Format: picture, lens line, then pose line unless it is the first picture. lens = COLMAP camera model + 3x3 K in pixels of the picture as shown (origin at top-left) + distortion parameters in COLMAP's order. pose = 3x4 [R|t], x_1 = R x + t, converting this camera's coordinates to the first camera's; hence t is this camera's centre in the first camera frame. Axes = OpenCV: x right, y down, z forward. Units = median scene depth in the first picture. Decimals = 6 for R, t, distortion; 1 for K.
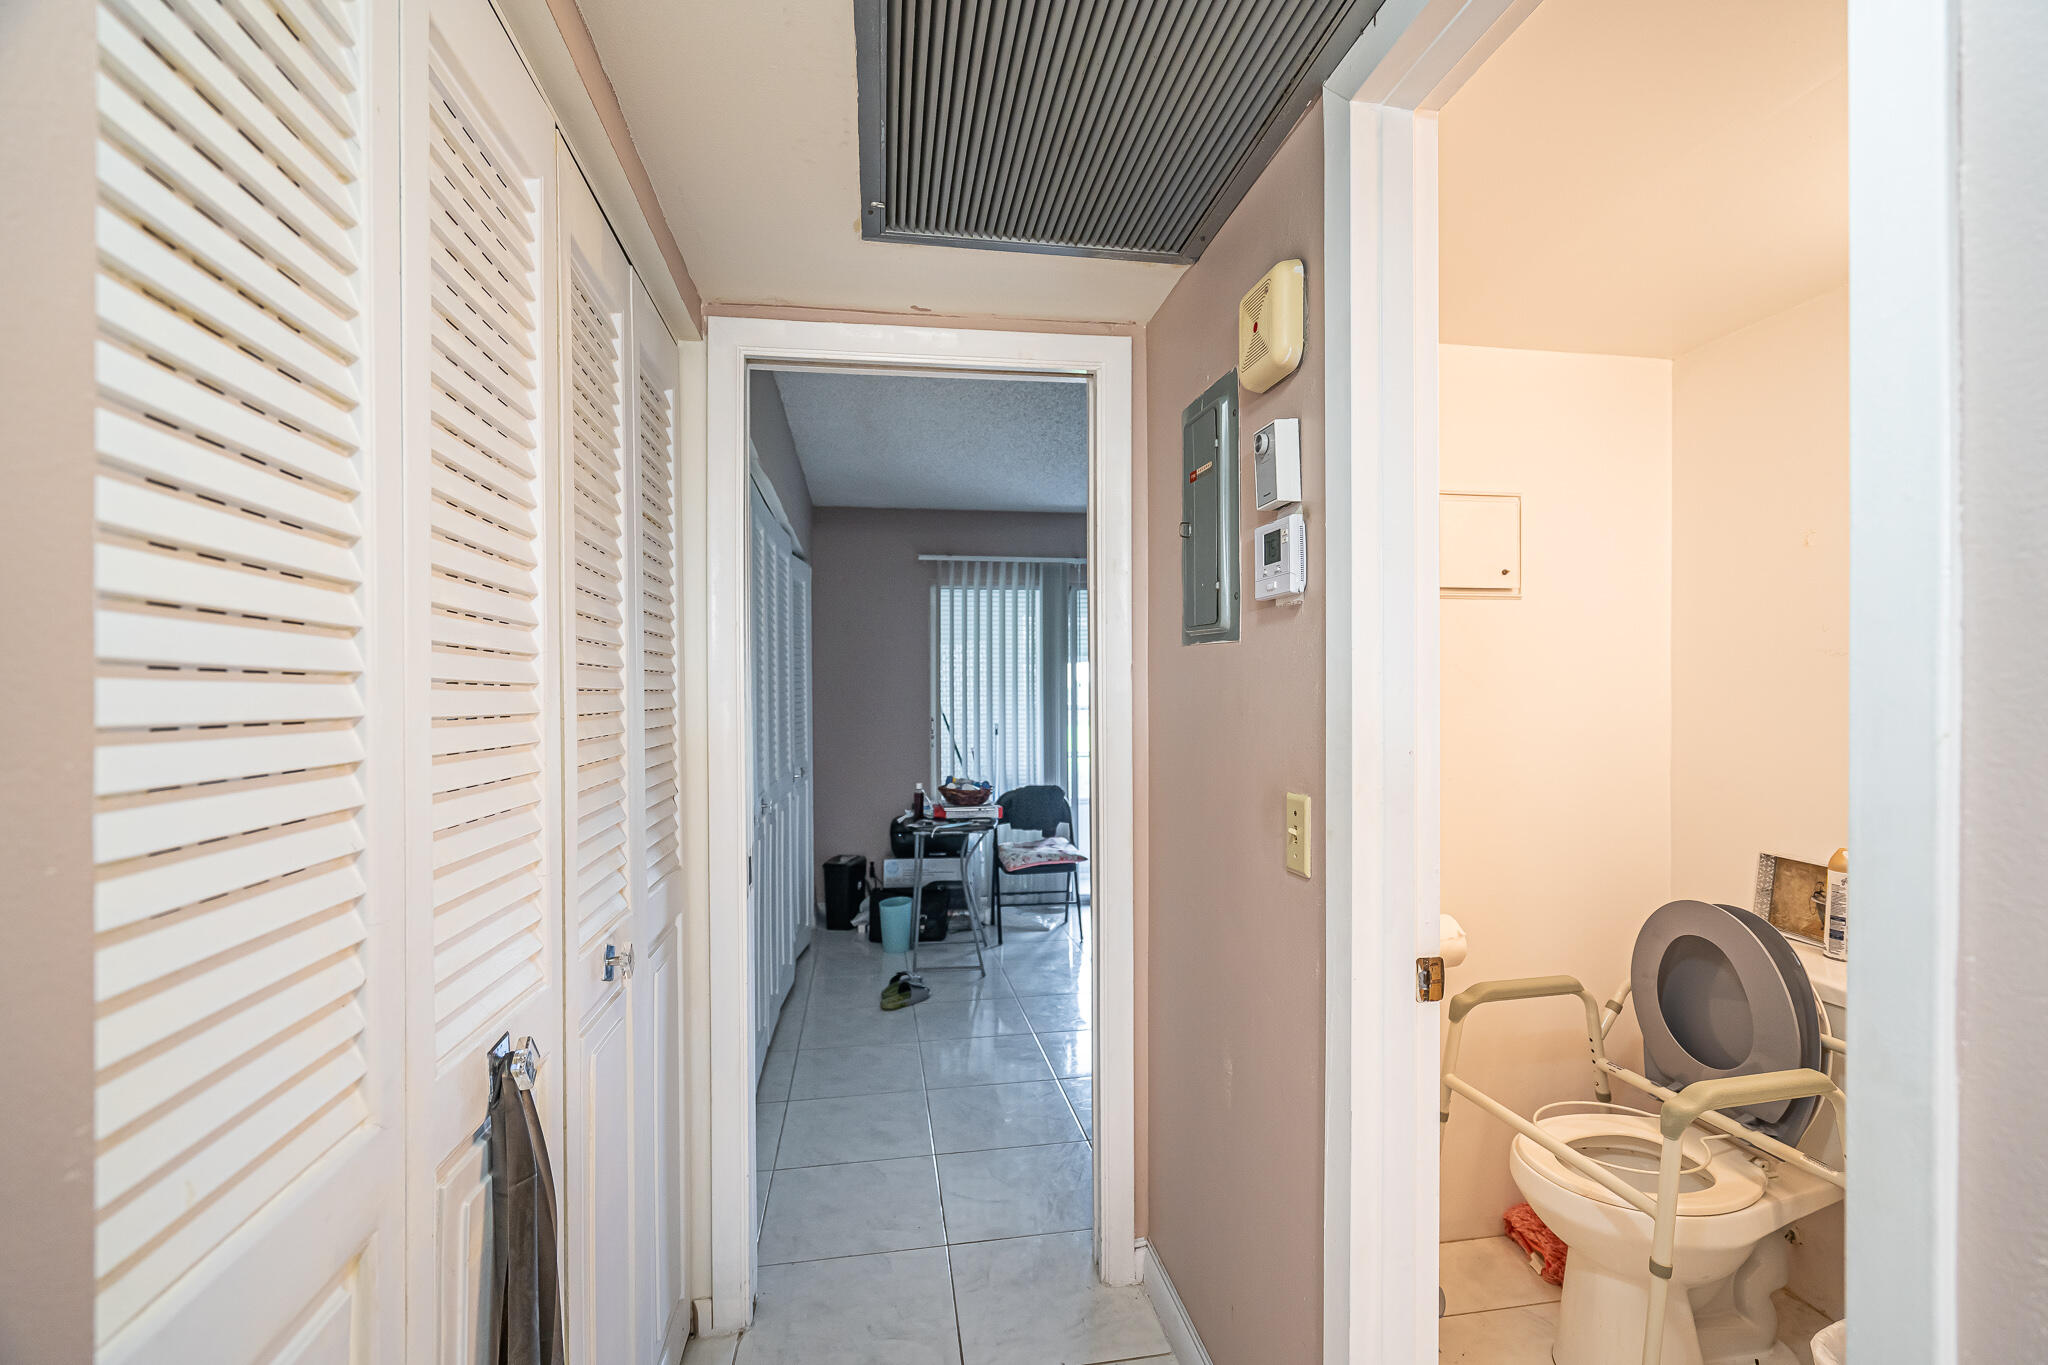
lens RADIAL K [[933.4, 0, 1023.7], [0, 933.4, 697.6], [0, 0, 1]] dist [-0.002236, -0.000236]
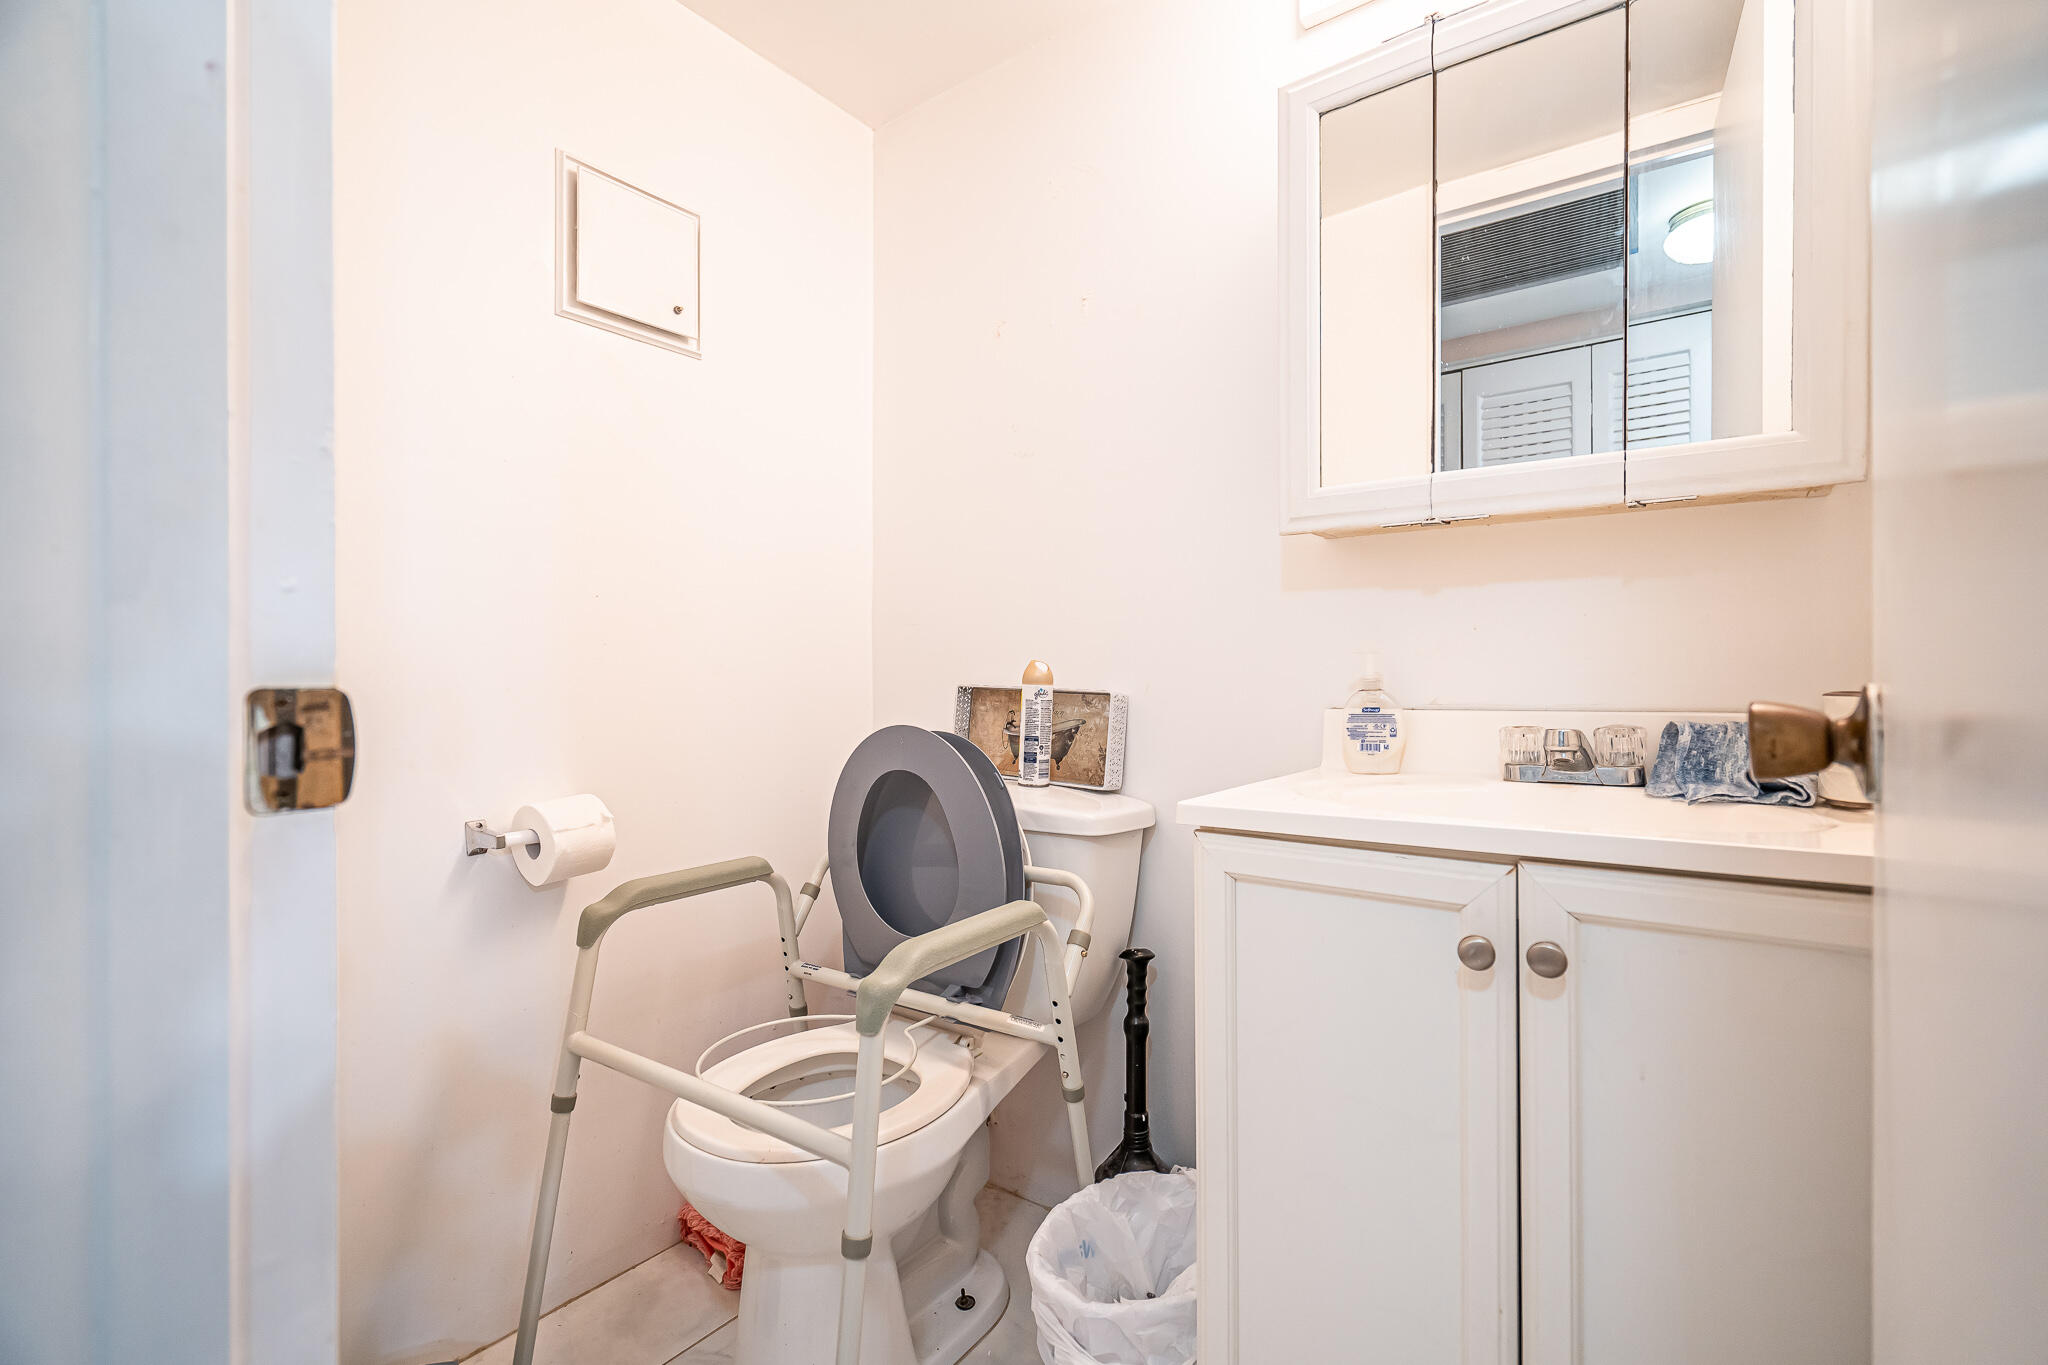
lens RADIAL K [[933.4, 0, 1022.4], [0, 933.4, 681.2], [0, 0, 1]] dist [-0.002236, -0.000236]
pose [[0.723654, 0.002924, 0.690157, 0.260956], [0.002306, 0.999975, -0.006654, 0.187144], [-0.690159, 0.006407, 0.723629, 0.368062]]
